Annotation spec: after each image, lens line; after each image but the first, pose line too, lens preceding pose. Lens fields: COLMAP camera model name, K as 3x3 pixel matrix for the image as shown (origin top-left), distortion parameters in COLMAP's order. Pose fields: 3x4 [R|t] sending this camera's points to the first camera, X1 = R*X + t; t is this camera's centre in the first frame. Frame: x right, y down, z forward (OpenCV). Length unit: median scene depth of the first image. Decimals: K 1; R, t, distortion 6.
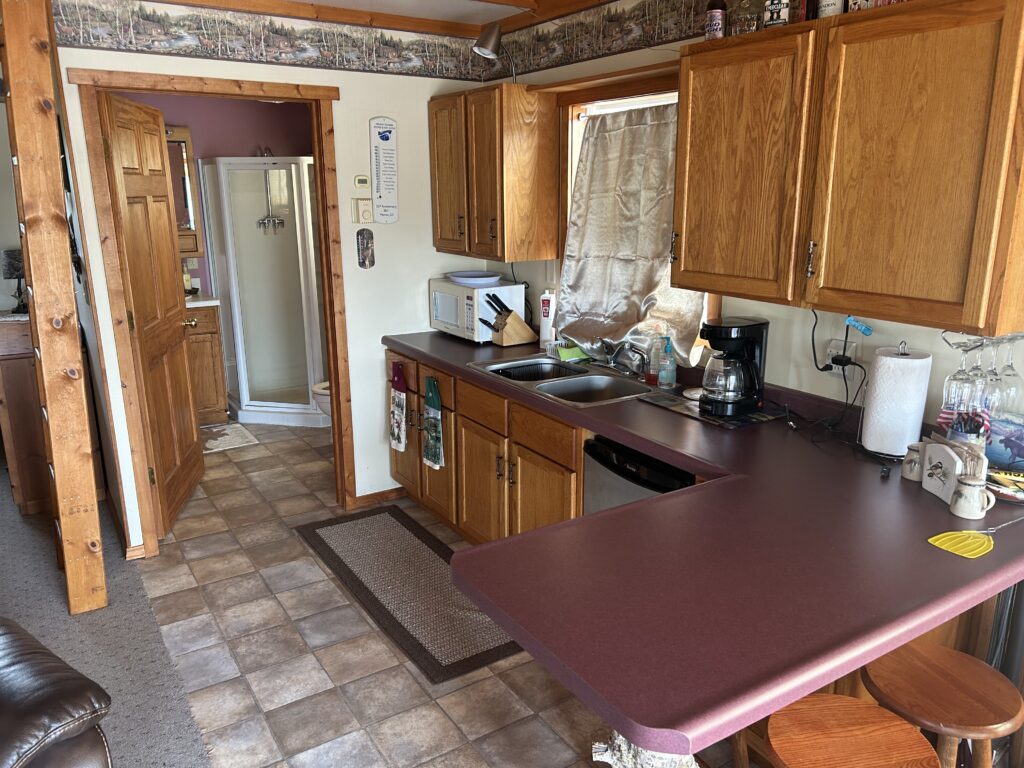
lens RADIAL K [[771.4, 0, 511.1], [0, 771.4, 386.4], [0, 0, 1]] dist [0.014377, -0.000480]
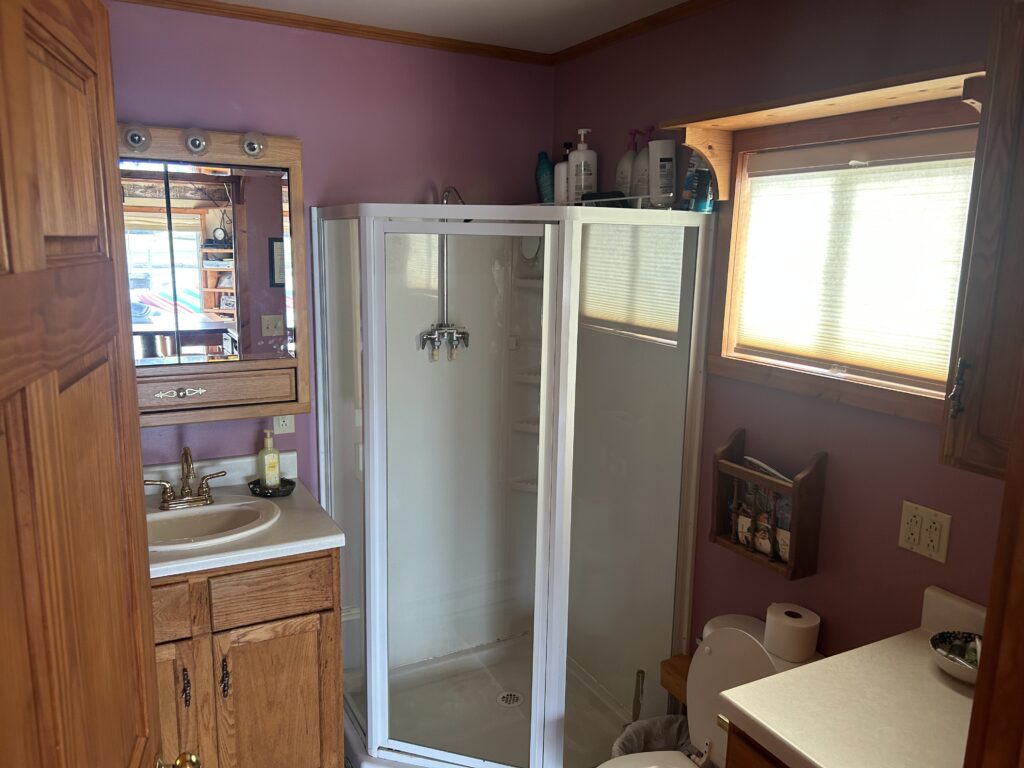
lens RADIAL K [[775.9, 0, 526.8], [0, 775.9, 389.8], [0, 0, 1]] dist [0.054163, -0.049347]
pose [[0.997435, 0.034350, -0.062796, -0.374996], [-0.038259, 0.997334, -0.062145, -0.248788], [0.060494, 0.064388, 0.996090, 0.852273]]
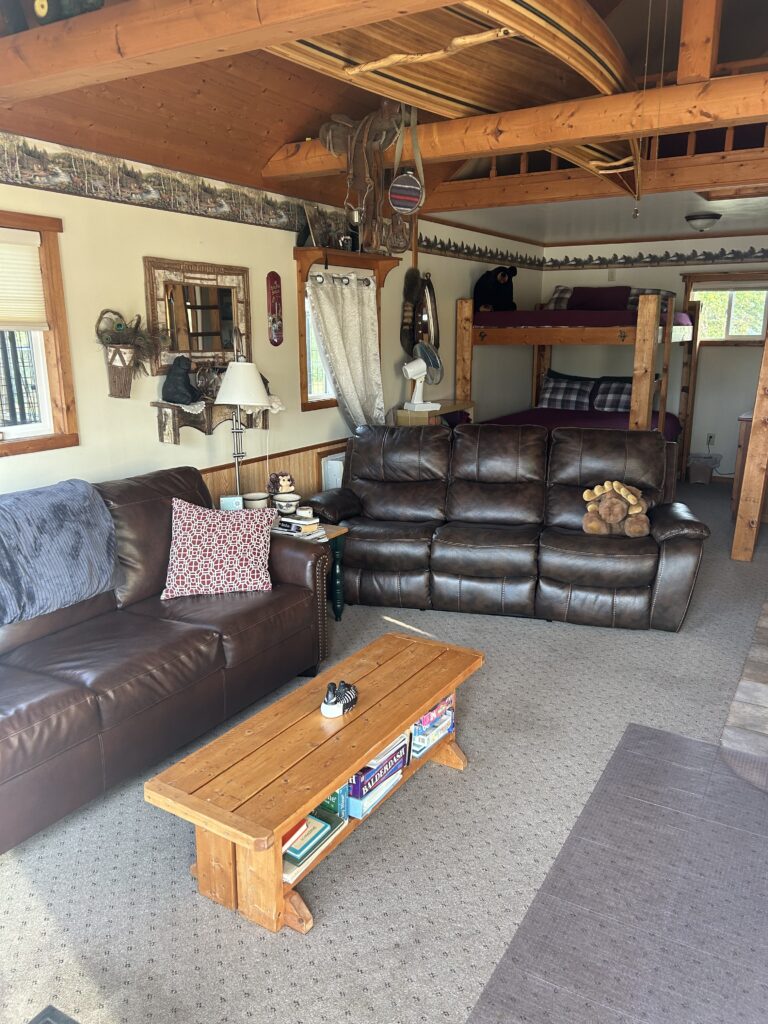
lens RADIAL K [[775.9, 0, 378.7], [0, 775.9, 514.8], [0, 0, 1]] dist [0.054163, -0.049347]
pose [[0.447380, 0.214448, -0.868253, 0.514355], [-0.227194, 0.966230, 0.121583, 0.143466], [0.865005, 0.142868, 0.480993, -0.480896]]
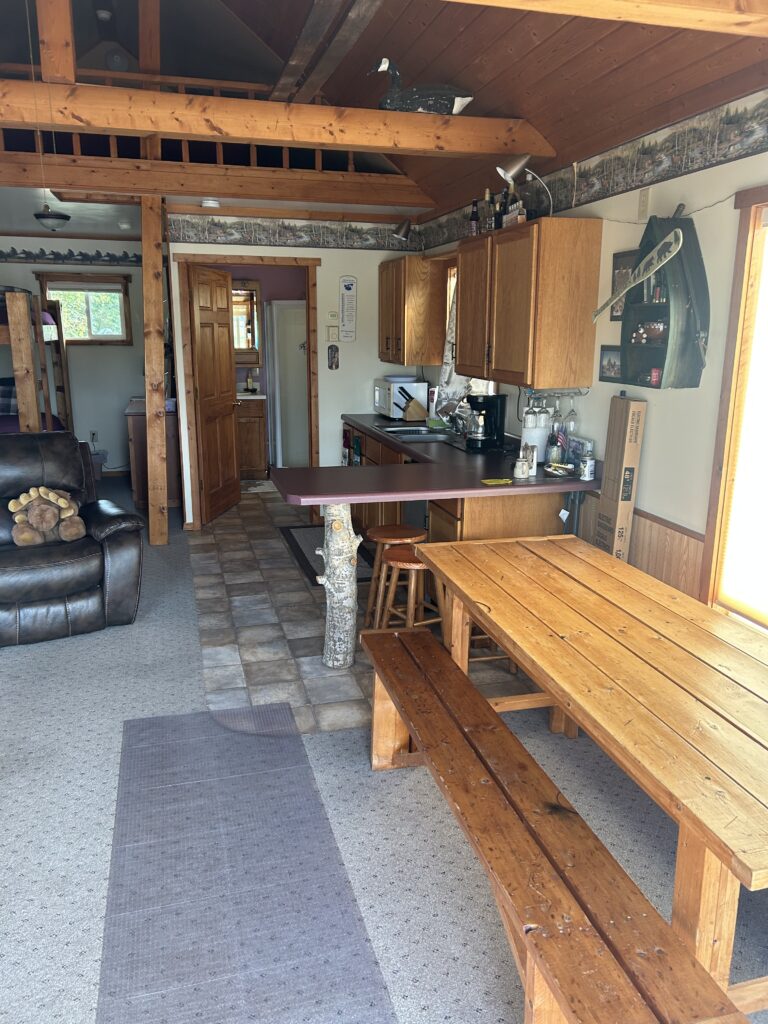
lens RADIAL K [[775.9, 0, 378.7], [0, 775.9, 514.8], [0, 0, 1]] dist [0.054163, -0.049347]
pose [[0.951328, 0.081544, -0.297196, 0.442144], [-0.087137, 0.996181, -0.005597, 0.160779], [0.295605, 0.031221, 0.954800, -0.548723]]
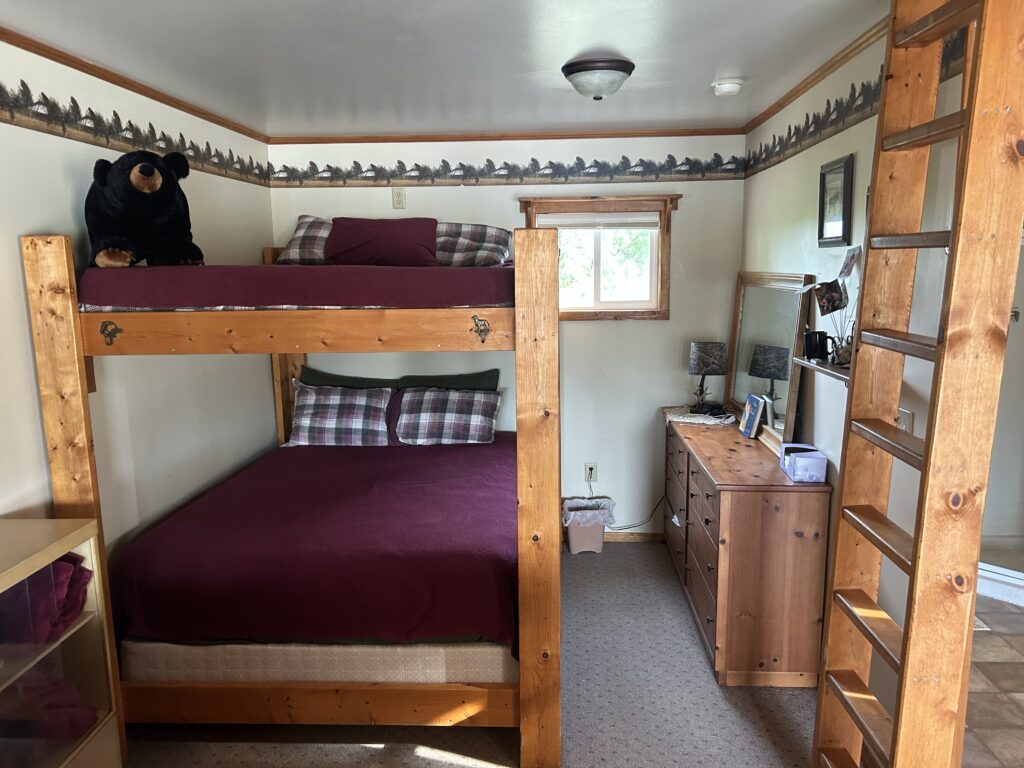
lens RADIAL K [[775.9, 0, 526.8], [0, 775.9, 389.8], [0, 0, 1]] dist [0.054163, -0.049347]
pose [[0.816040, 0.085243, -0.571674, -0.413349], [-0.136901, 0.989427, -0.047885, -0.074117], [0.561548, 0.117339, 0.819082, 0.237453]]
